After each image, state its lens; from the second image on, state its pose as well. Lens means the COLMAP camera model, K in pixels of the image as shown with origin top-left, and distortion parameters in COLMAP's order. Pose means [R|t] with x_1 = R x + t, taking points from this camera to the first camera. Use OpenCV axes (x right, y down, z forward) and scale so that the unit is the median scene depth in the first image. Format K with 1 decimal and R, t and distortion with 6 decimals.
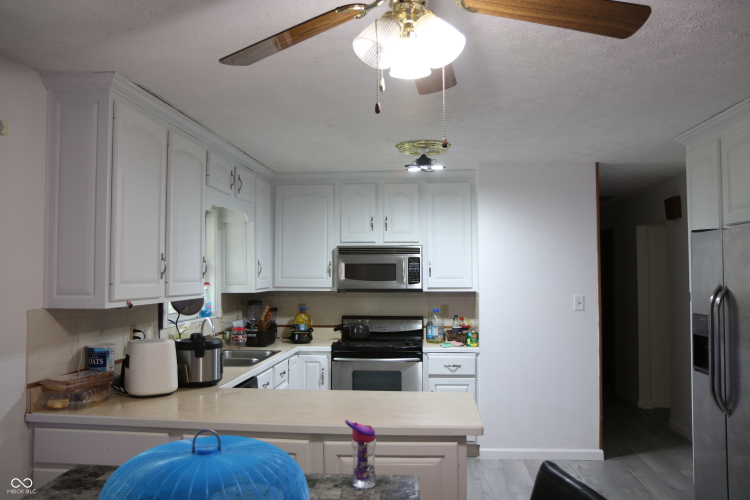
lens RADIAL K [[594.1, 0, 372.6], [0, 594.1, 250.8], [0, 0, 1]] dist [-0.106015, 0.106450]
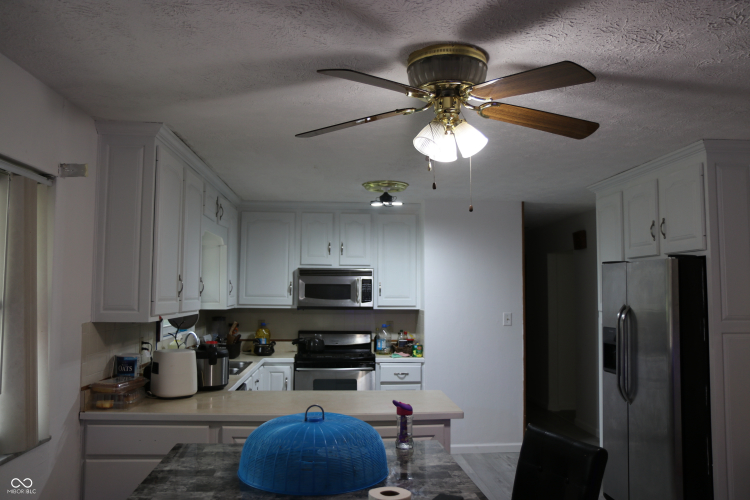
lens RADIAL K [[594.1, 0, 374.5], [0, 594.1, 253.1], [0, 0, 1]] dist [-0.106015, 0.106450]
pose [[0.985696, 0.019521, 0.167399, -0.131626], [-0.015094, 0.999503, -0.027679, -0.009101], [-0.167857, 0.024756, 0.985501, -0.153239]]
